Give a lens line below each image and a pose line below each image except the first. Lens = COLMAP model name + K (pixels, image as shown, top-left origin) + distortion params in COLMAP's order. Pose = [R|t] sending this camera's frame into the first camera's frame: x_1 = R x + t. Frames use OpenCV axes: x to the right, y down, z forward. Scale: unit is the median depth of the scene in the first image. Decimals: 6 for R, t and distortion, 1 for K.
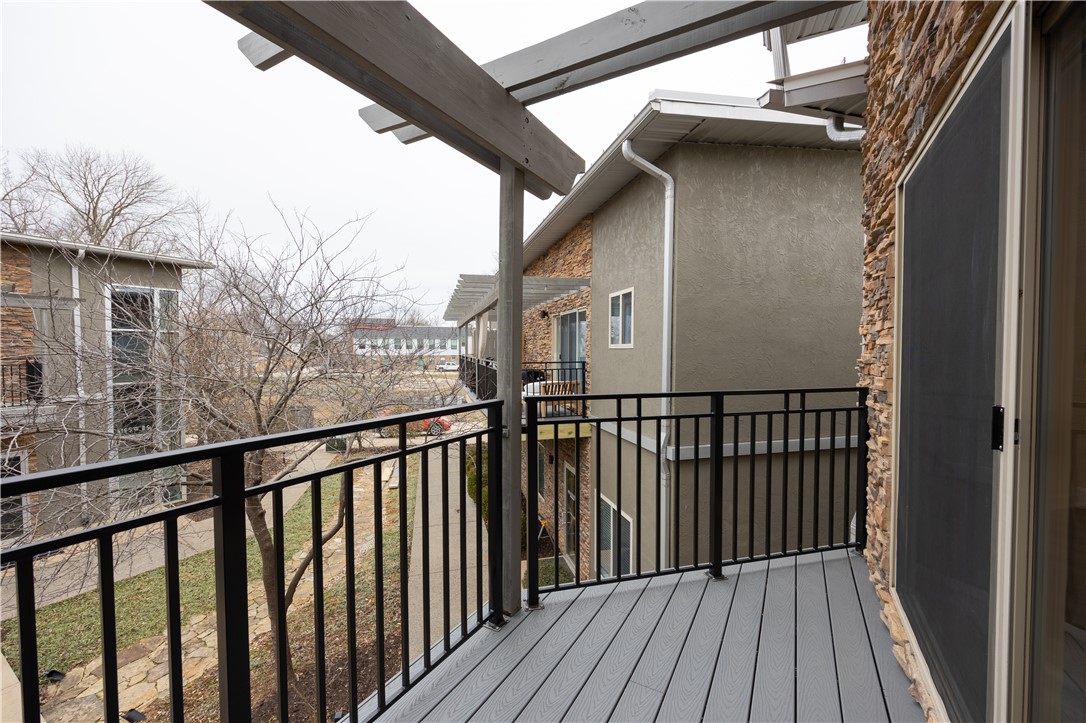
lens RADIAL K [[433.8, 0, 544.7], [0, 433.8, 362.4], [0, 0, 1]] dist [-0.000729, 0.000032]
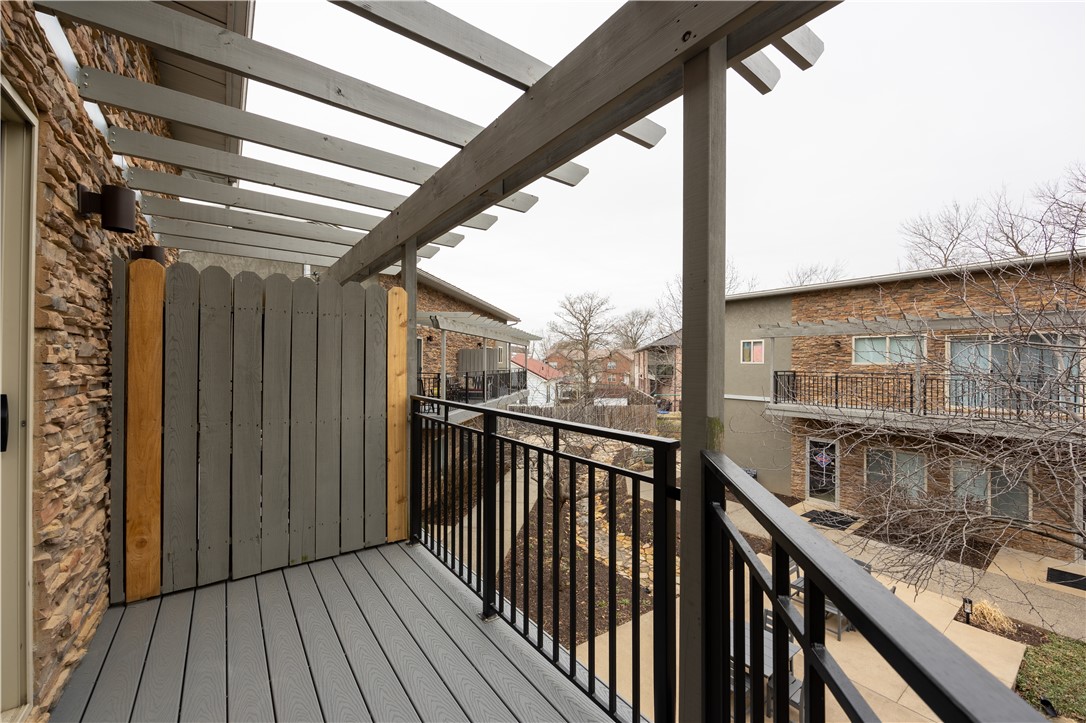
lens RADIAL K [[433.8, 0, 544.7], [0, 433.8, 362.4], [0, 0, 1]] dist [-0.000729, 0.000032]
pose [[-0.393697, -0.029492, -0.918767, 0.684831], [-0.049195, 0.998729, -0.010978, -0.013896], [0.917923, 0.040877, -0.394647, 1.320452]]
